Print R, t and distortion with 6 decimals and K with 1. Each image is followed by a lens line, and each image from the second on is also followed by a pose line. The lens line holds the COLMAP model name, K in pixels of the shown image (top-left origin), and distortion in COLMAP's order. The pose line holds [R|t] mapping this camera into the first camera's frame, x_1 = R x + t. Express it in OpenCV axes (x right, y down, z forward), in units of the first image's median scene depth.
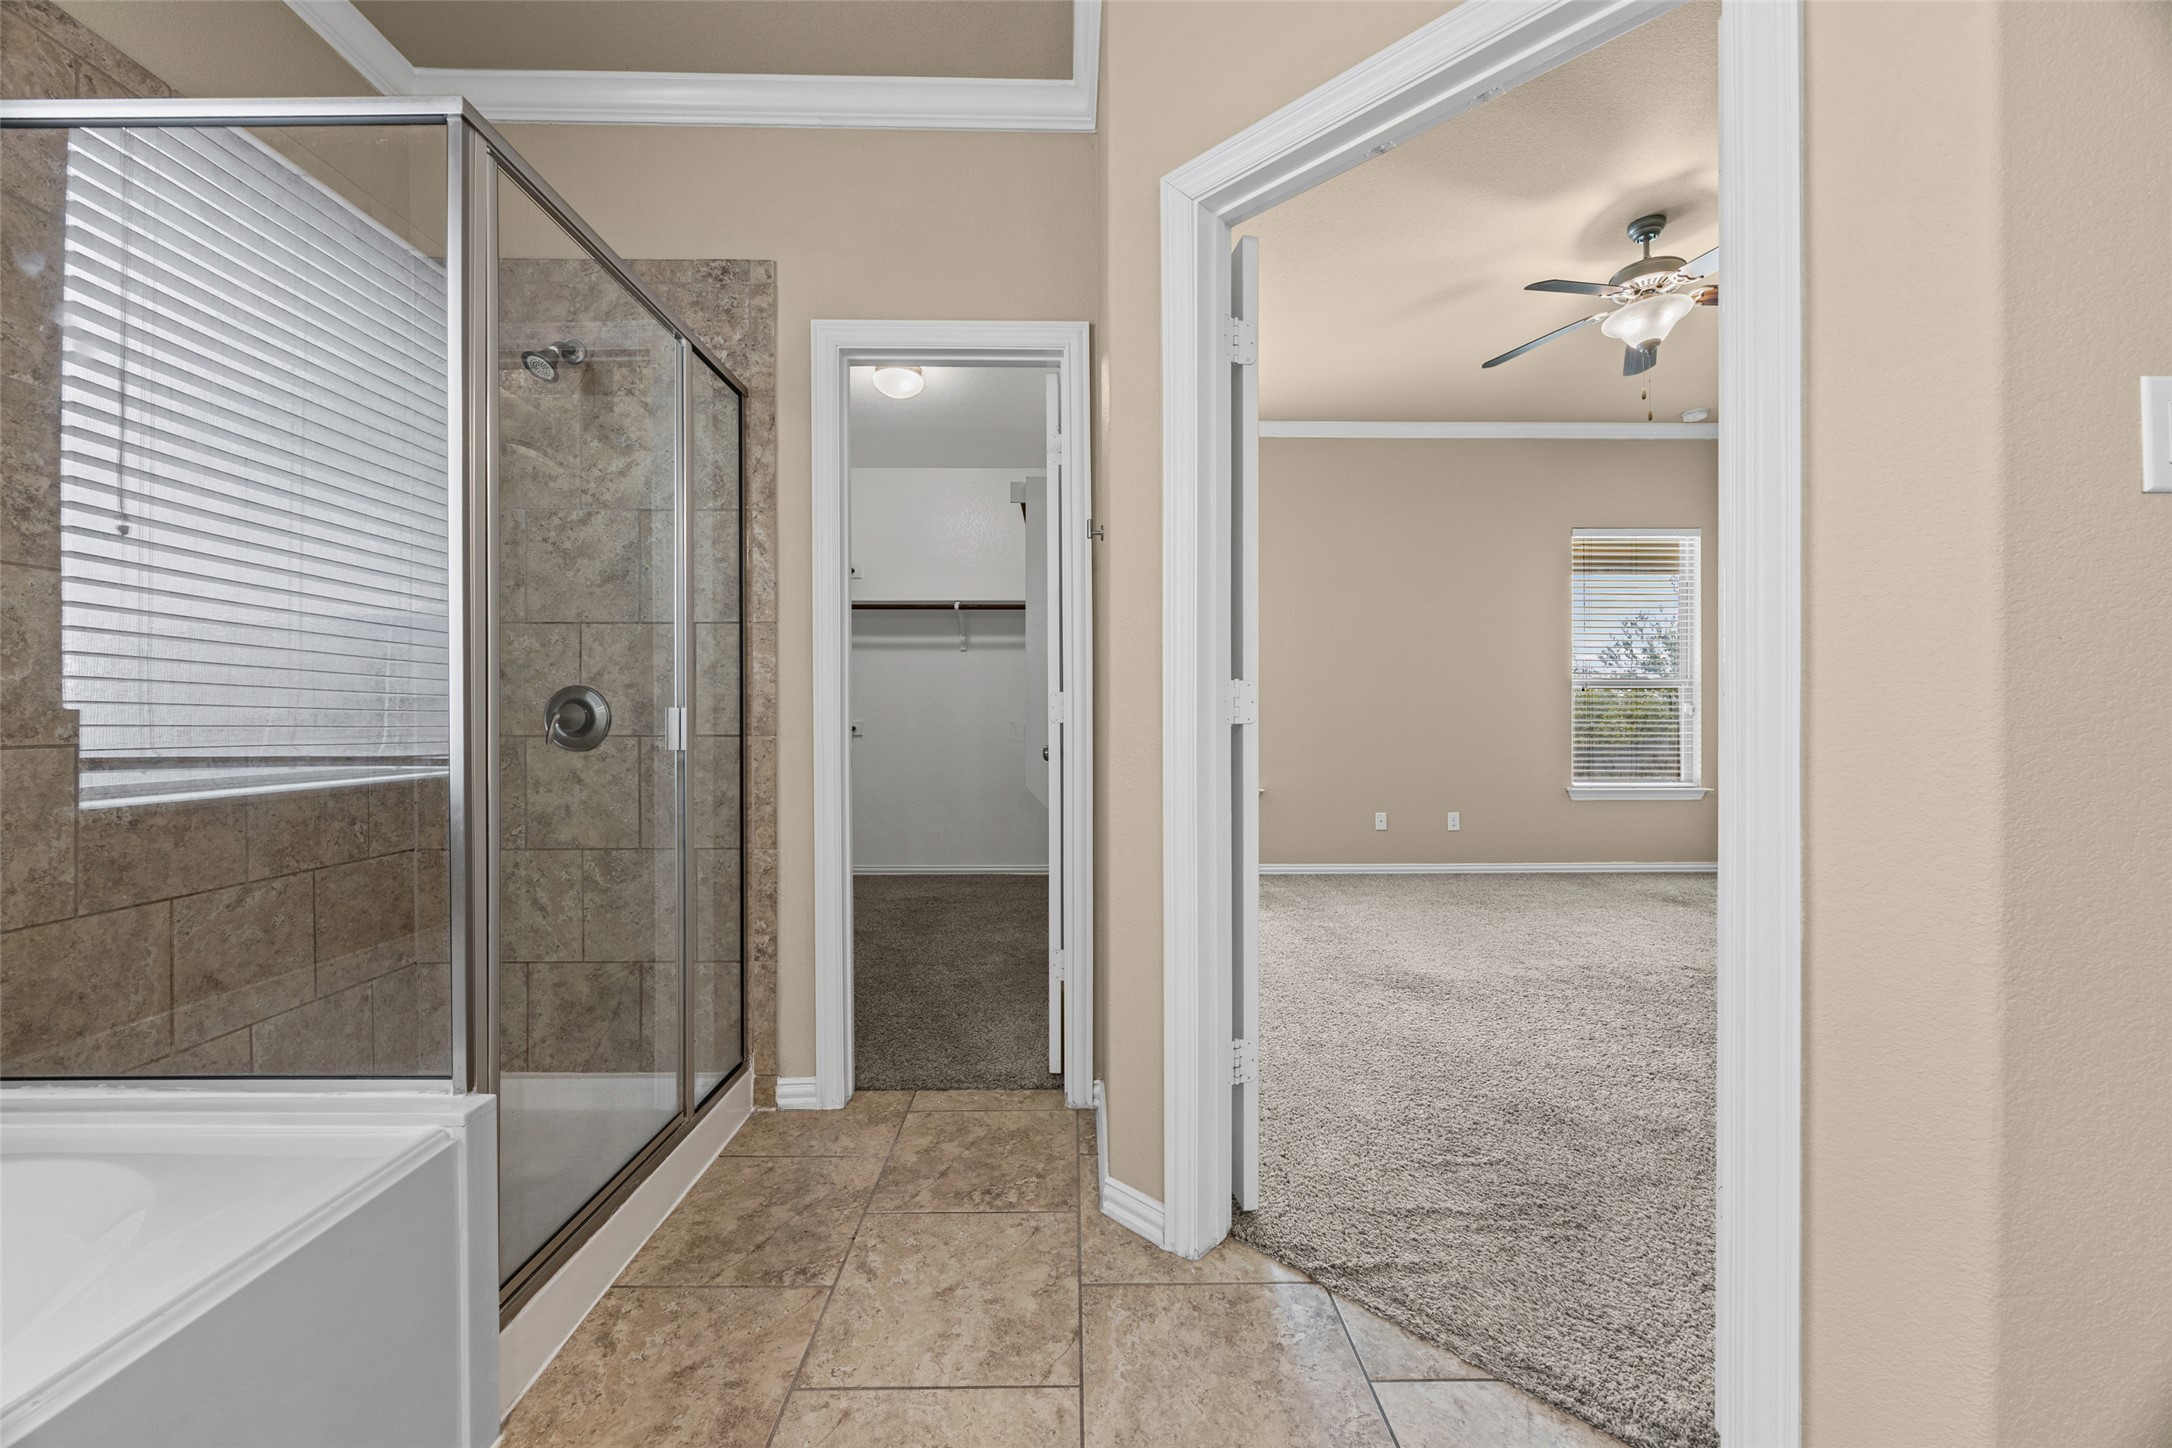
lens RADIAL K [[825.3, 0, 1090.9], [0, 825.3, 727.5], [0, 0, 1]] dist [-0.004058, -0.000010]
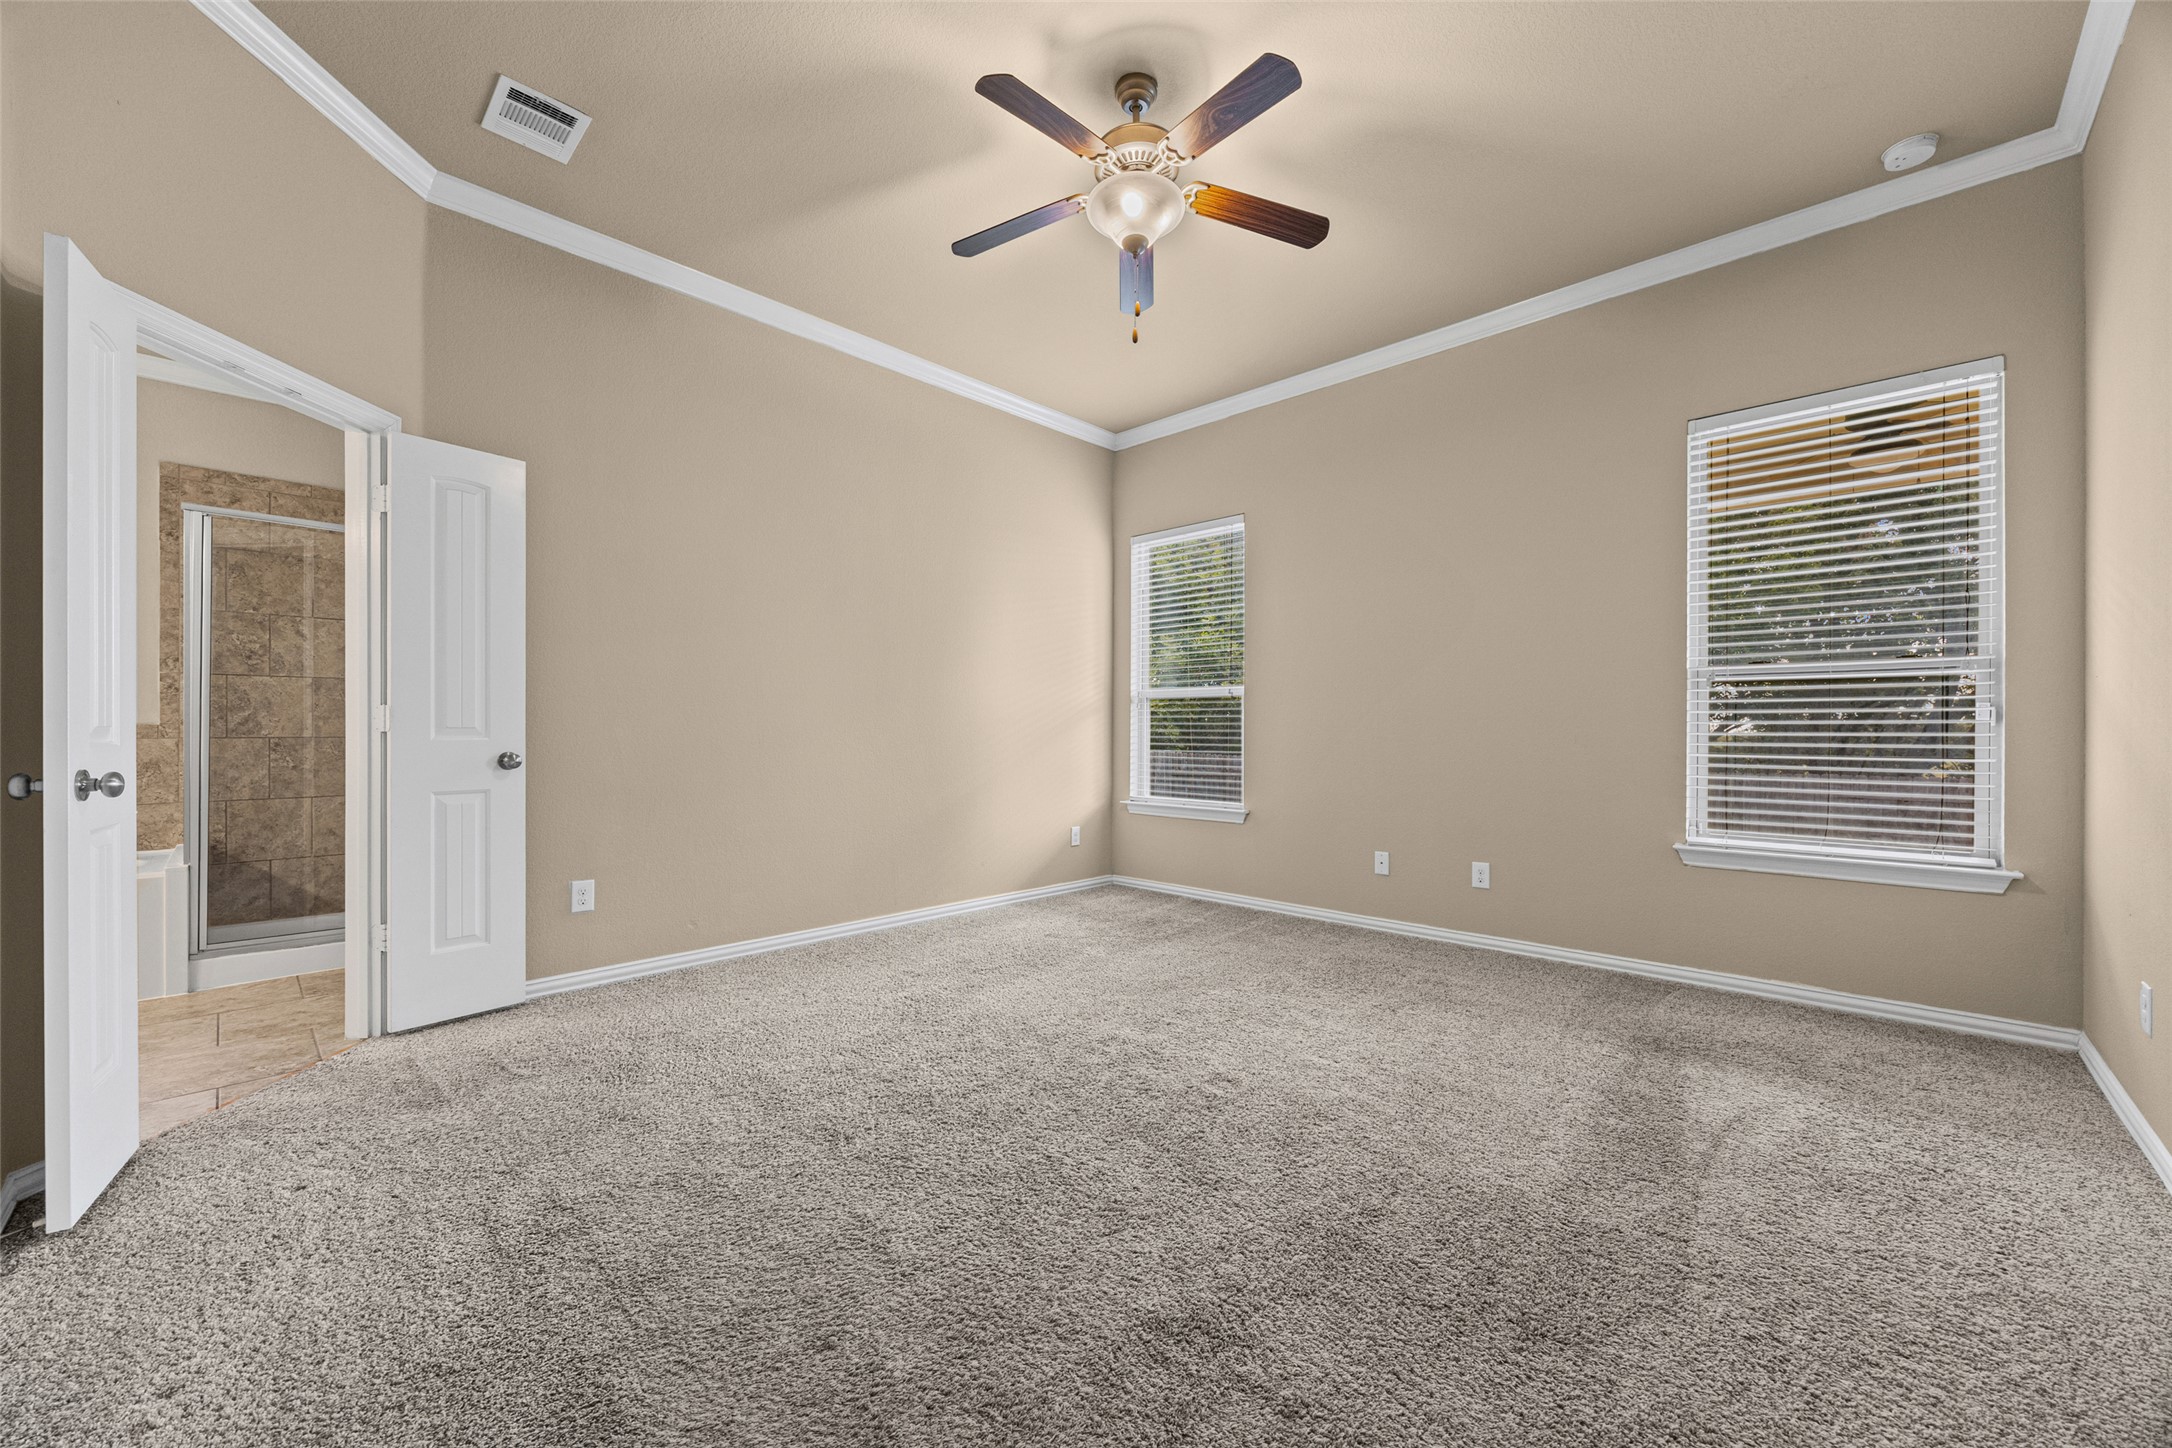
lens RADIAL K [[842.1, 0, 1076.0], [0, 842.1, 733.2], [0, 0, 1]] dist [-0.003630, -0.000483]
pose [[0.693180, 0.005048, -0.720746, 1.638653], [-0.008506, 0.999963, -0.001177, -0.007461], [0.720714, 0.006947, 0.693198, 0.586992]]
